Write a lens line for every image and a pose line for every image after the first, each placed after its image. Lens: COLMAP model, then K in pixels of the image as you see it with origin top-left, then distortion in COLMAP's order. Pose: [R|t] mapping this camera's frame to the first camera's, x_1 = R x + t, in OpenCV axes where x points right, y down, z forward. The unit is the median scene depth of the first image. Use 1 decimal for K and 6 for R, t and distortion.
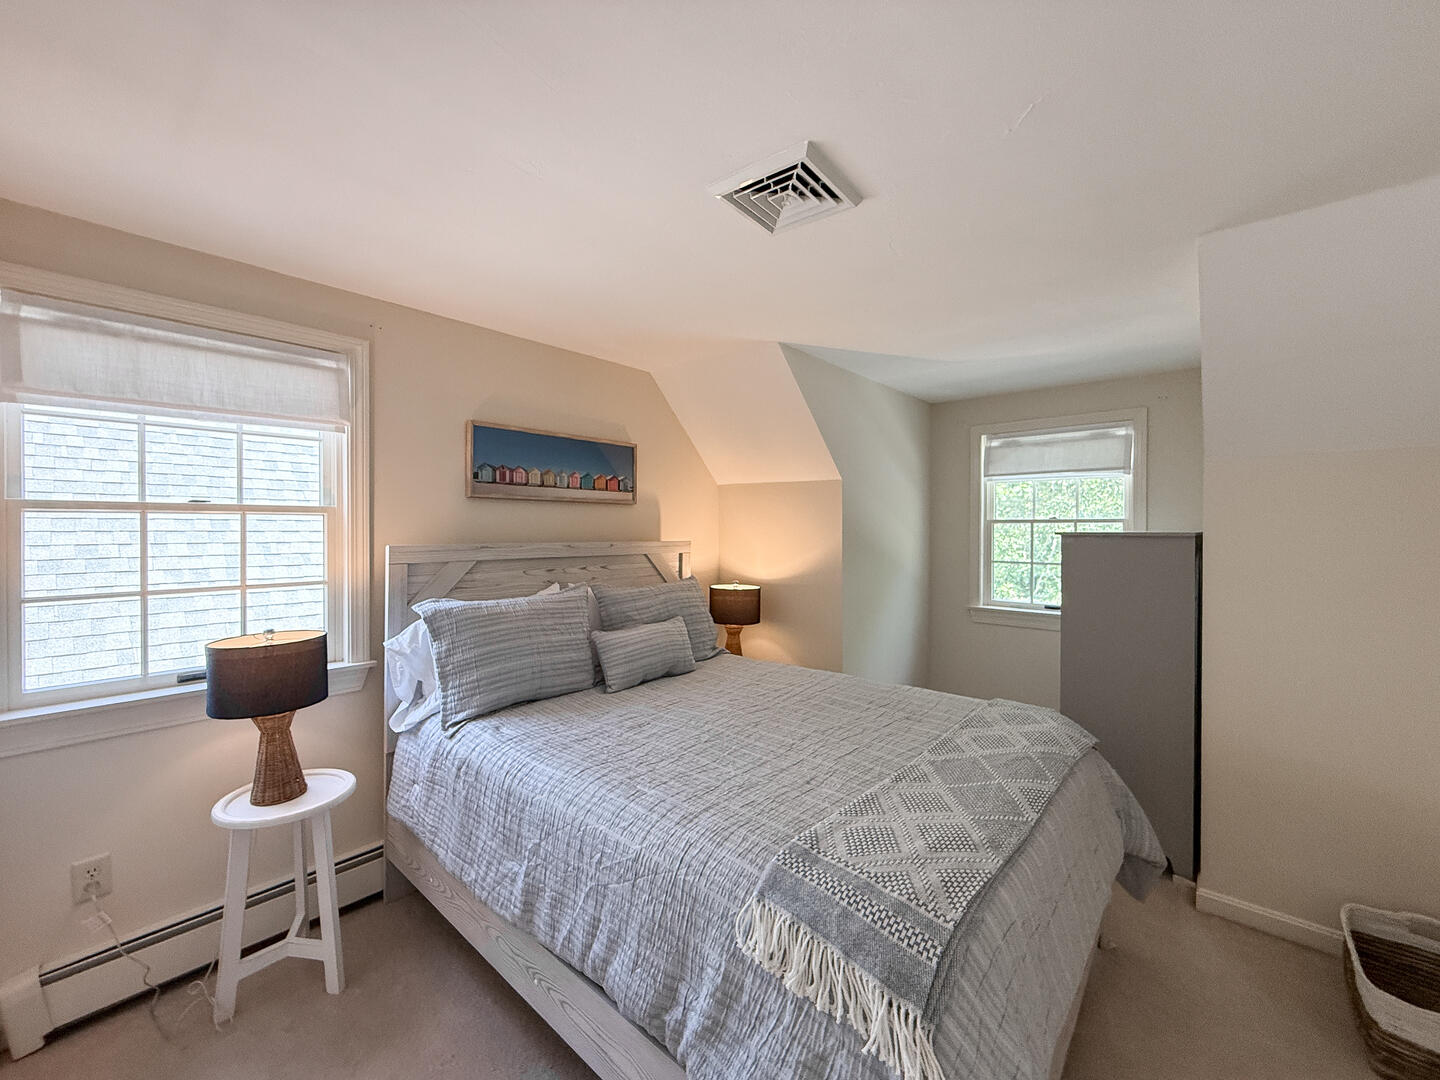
lens RADIAL K [[583.8, 0, 715.4], [0, 583.8, 531.5], [0, 0, 1]] dist [-0.000180, 0.000183]
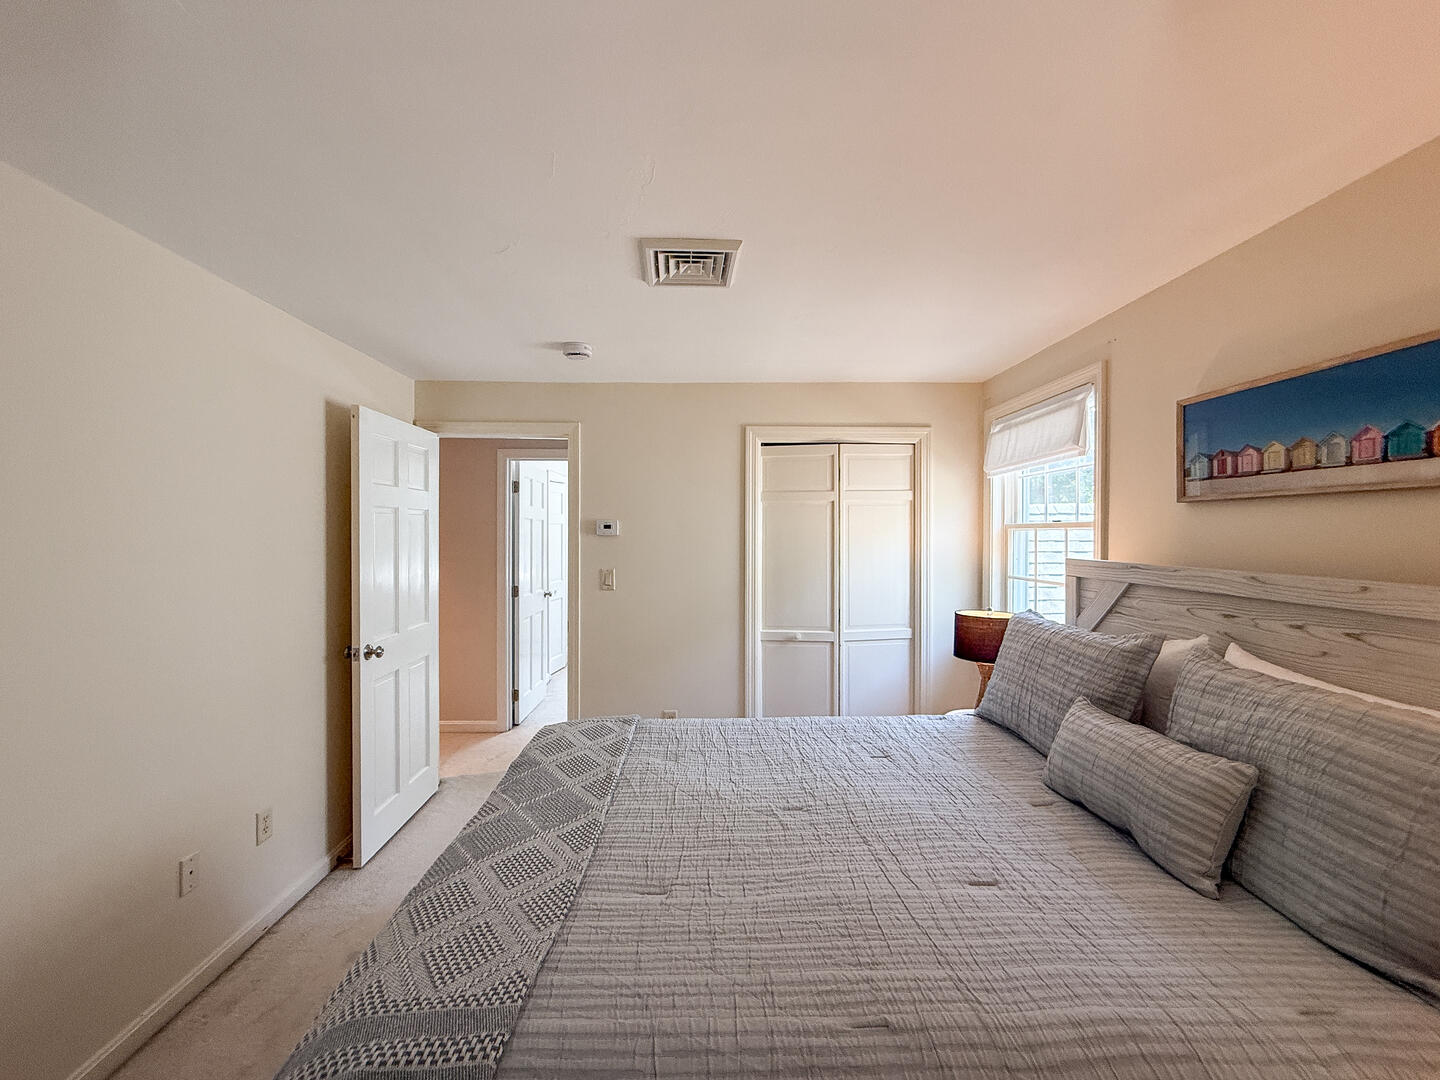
lens RADIAL K [[583.8, 0, 715.4], [0, 583.8, 531.5], [0, 0, 1]] dist [-0.000180, 0.000183]
pose [[-0.737310, -0.005773, -0.675529, 0.517205], [-0.009759, 0.999950, 0.002106, -0.016181], [0.675484, 0.008145, -0.737330, 1.108970]]
